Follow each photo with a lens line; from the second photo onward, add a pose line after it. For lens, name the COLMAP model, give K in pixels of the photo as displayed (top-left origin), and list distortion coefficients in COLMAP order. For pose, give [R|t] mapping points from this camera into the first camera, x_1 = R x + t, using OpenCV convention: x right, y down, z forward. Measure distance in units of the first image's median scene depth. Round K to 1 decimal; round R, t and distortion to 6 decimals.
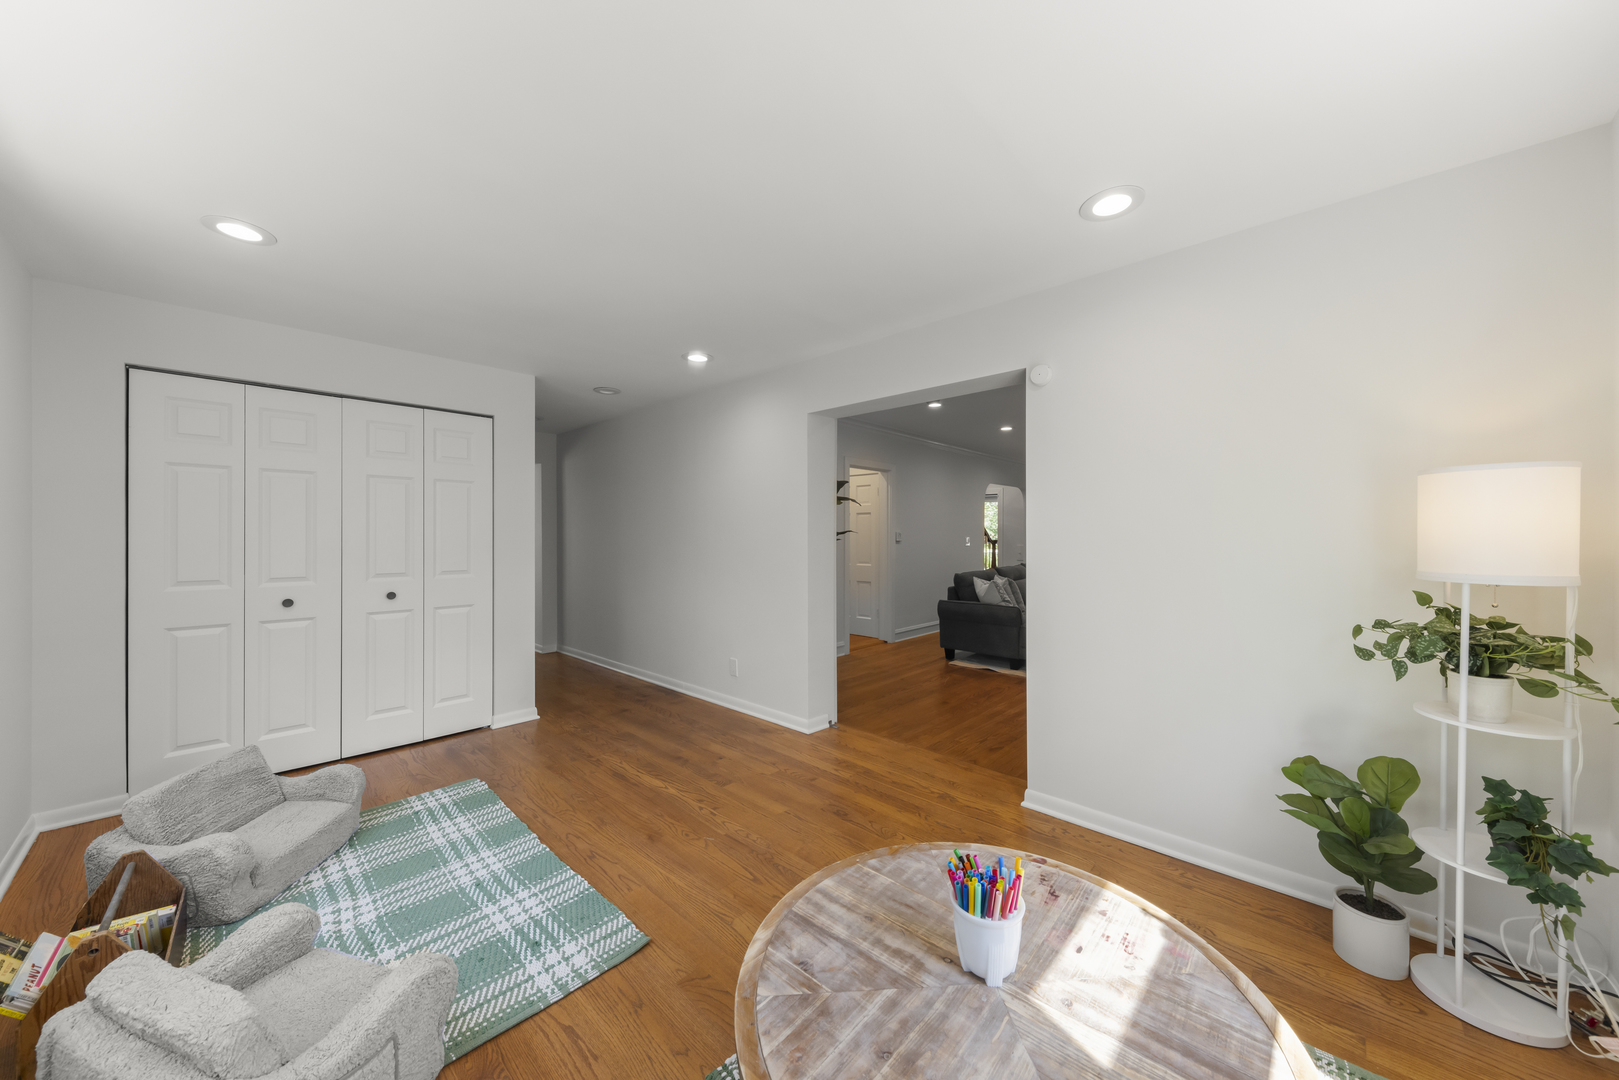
lens RADIAL K [[554.3, 0, 810.2], [0, 554.3, 536.9], [0, 0, 1]] dist [0.000940, 0.000051]
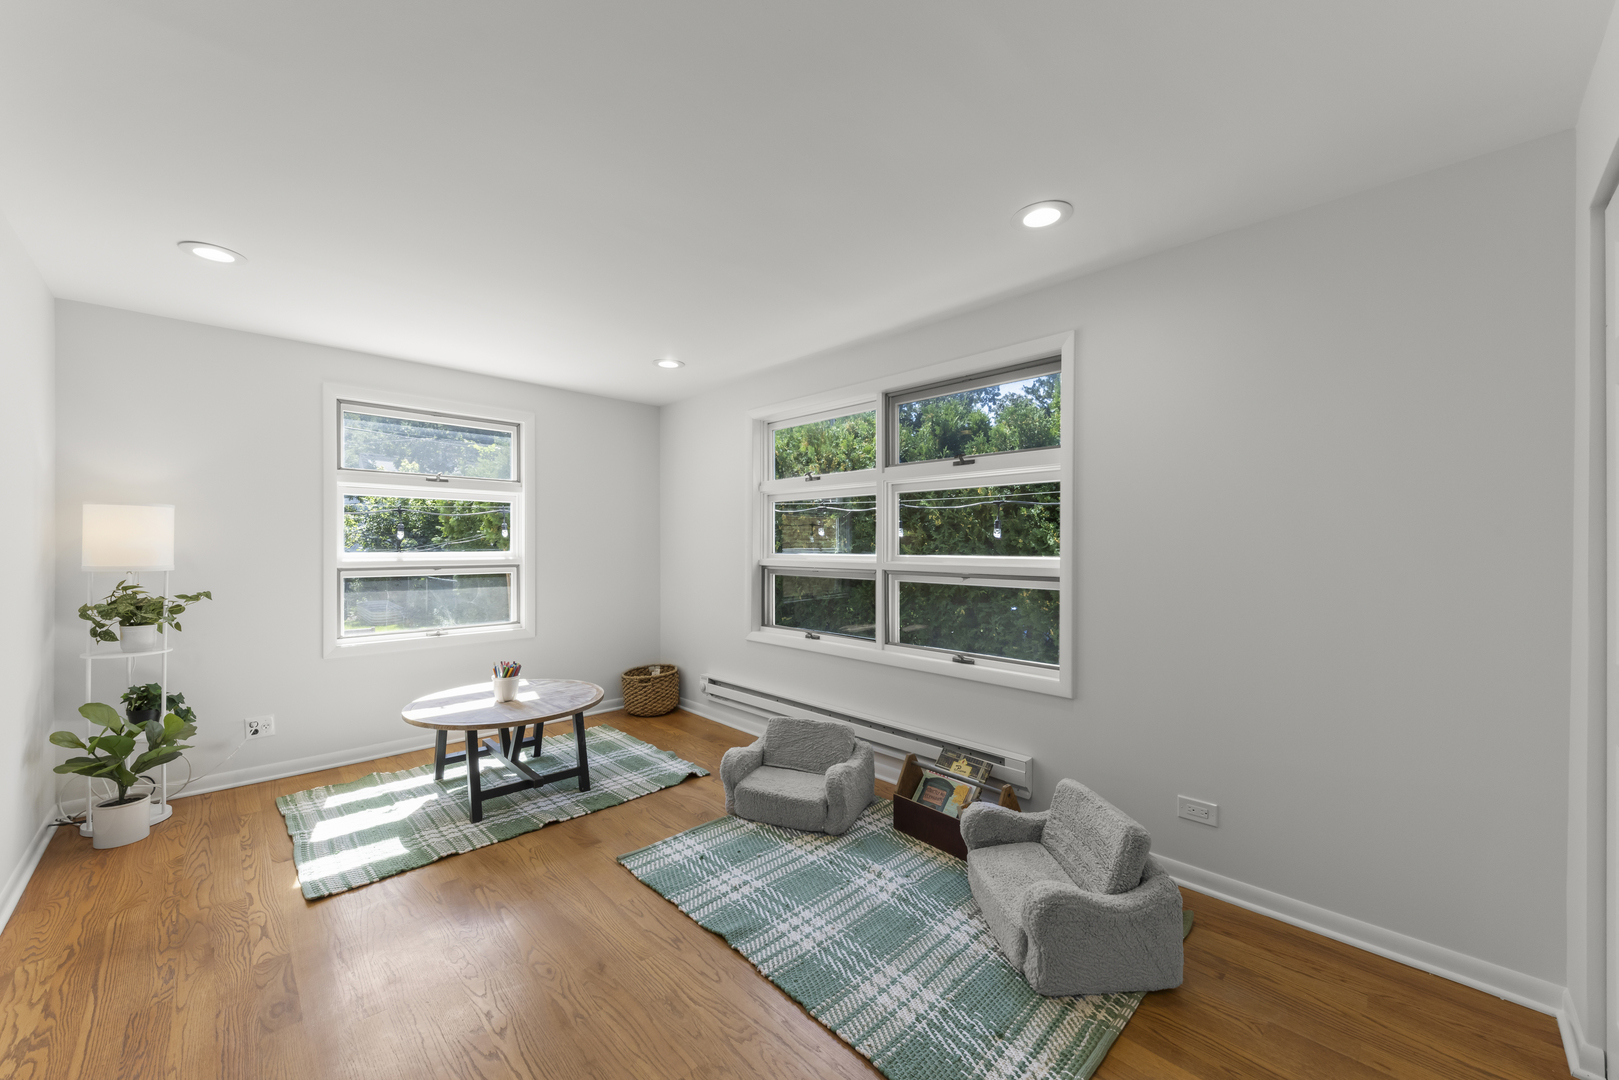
lens RADIAL K [[612.6, 0, 809.1], [0, 612.6, 541.0], [0, 0, 1]] dist [-0.000354, -0.000017]
pose [[-0.999016, -0.000460, 0.044341, -0.805421], [-0.000331, 0.999996, 0.002904, -0.013811], [-0.044342, 0.002887, -0.999012, 2.424355]]
